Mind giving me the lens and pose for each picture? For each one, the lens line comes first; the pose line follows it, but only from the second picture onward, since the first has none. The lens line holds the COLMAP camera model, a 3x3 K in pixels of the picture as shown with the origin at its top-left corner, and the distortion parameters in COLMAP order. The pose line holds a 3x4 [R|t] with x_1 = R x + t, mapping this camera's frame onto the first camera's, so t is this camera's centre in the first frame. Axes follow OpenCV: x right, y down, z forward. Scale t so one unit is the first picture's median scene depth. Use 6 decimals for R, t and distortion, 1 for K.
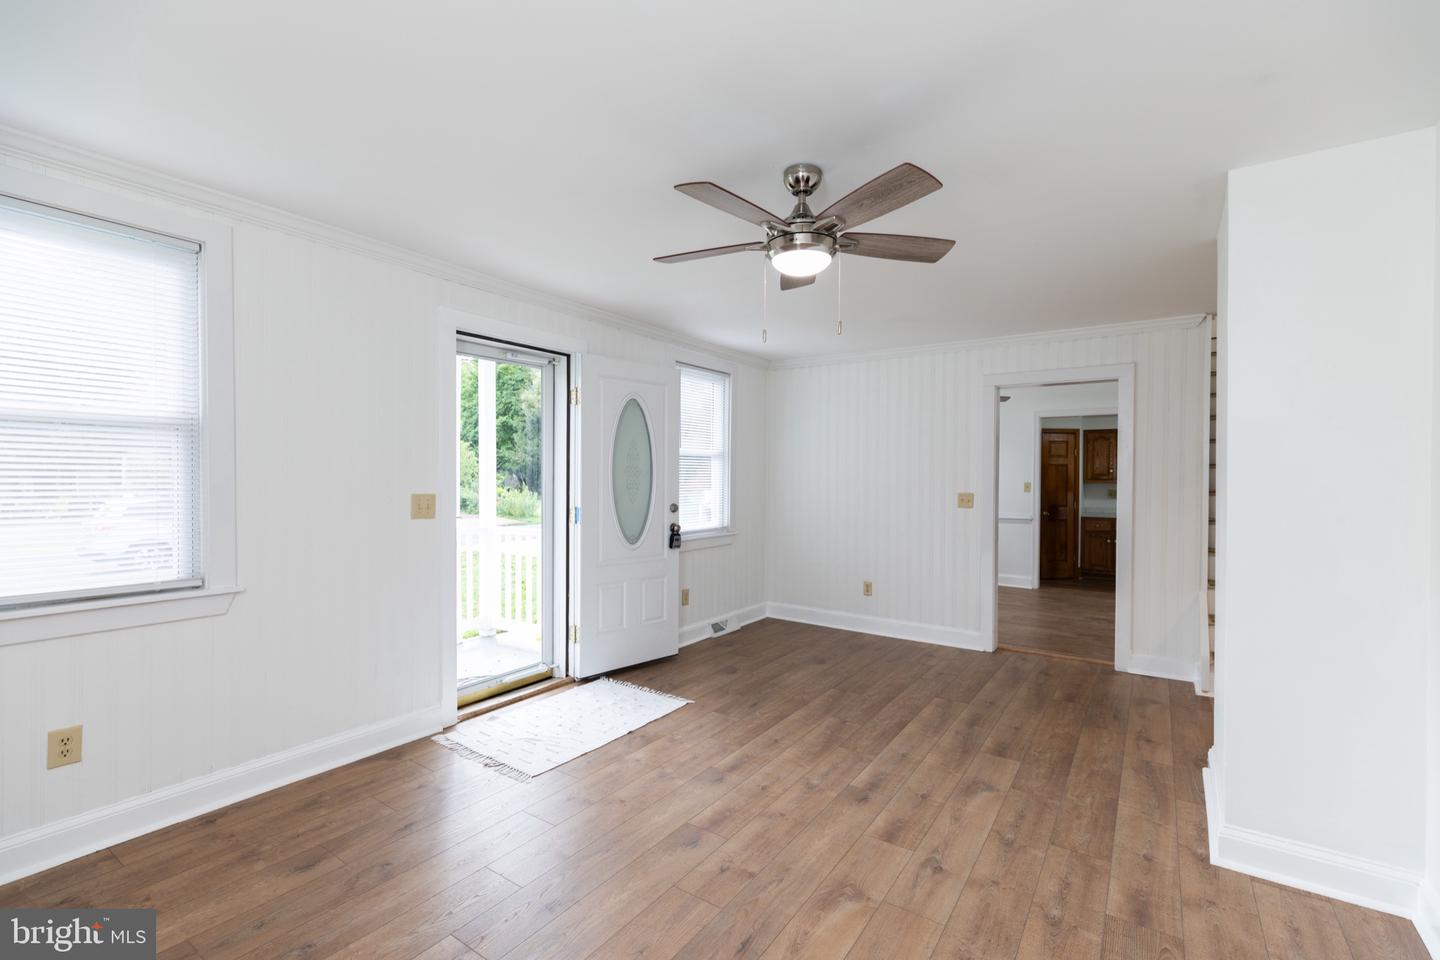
lens RADIAL K [[643.3, 0, 716.3], [0, 643.3, 480.5], [0, 0, 1]] dist [0.003171, 0.000400]
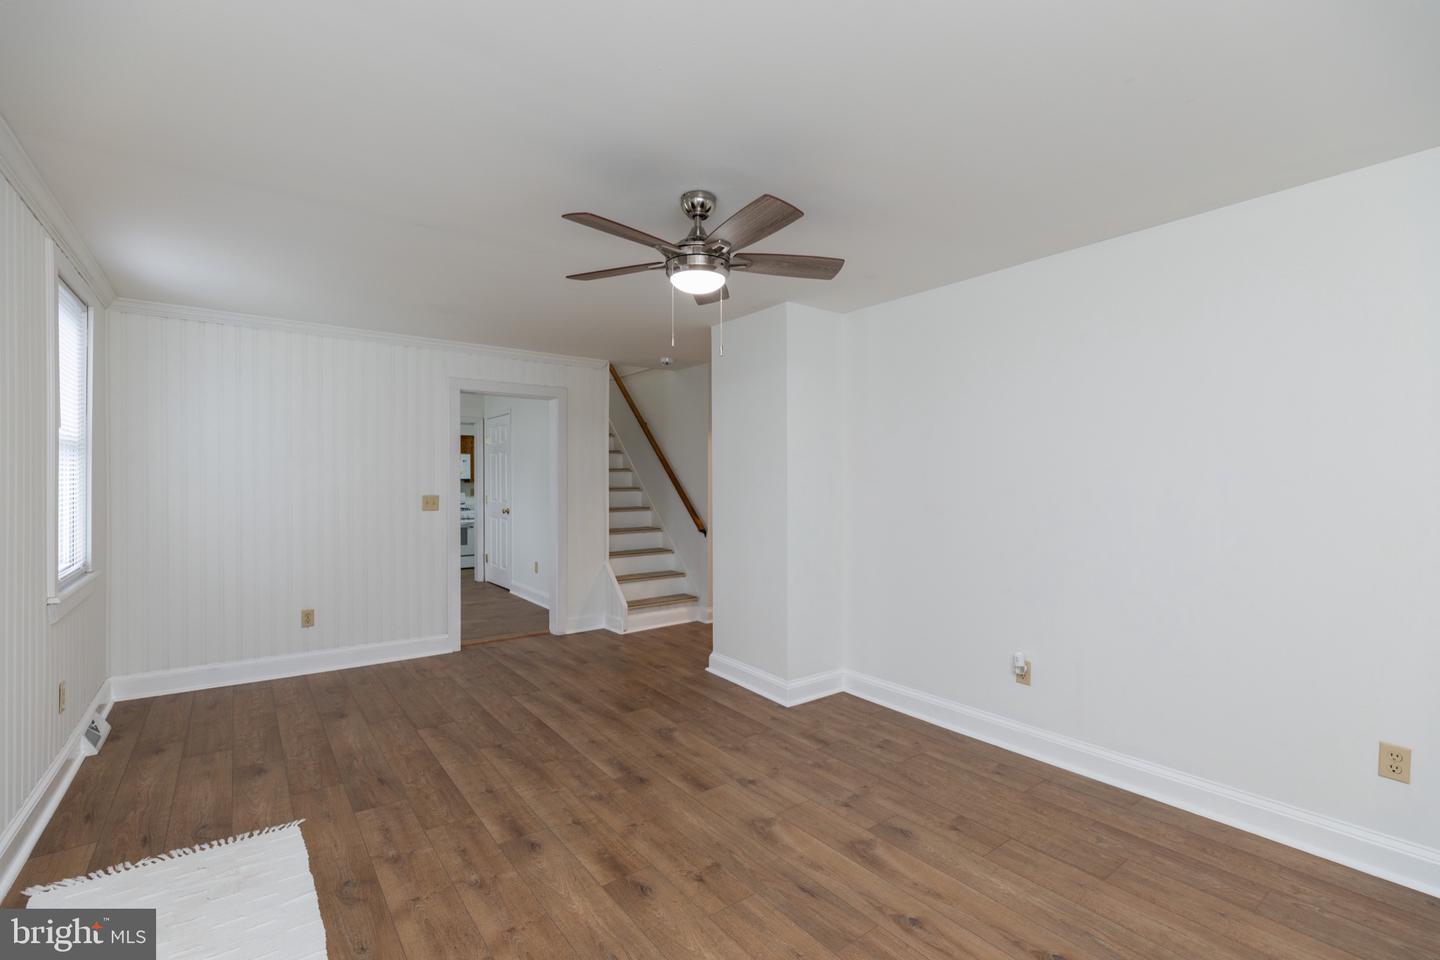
lens RADIAL K [[637.3, 0, 719.1], [0, 637.3, 484.5], [0, 0, 1]] dist [0.002617, 0.000378]
pose [[0.311718, -0.011818, 0.950101, -0.638550], [0.004711, 0.999930, 0.010892, -0.008826], [-0.950163, 0.001081, 0.311752, 0.470761]]
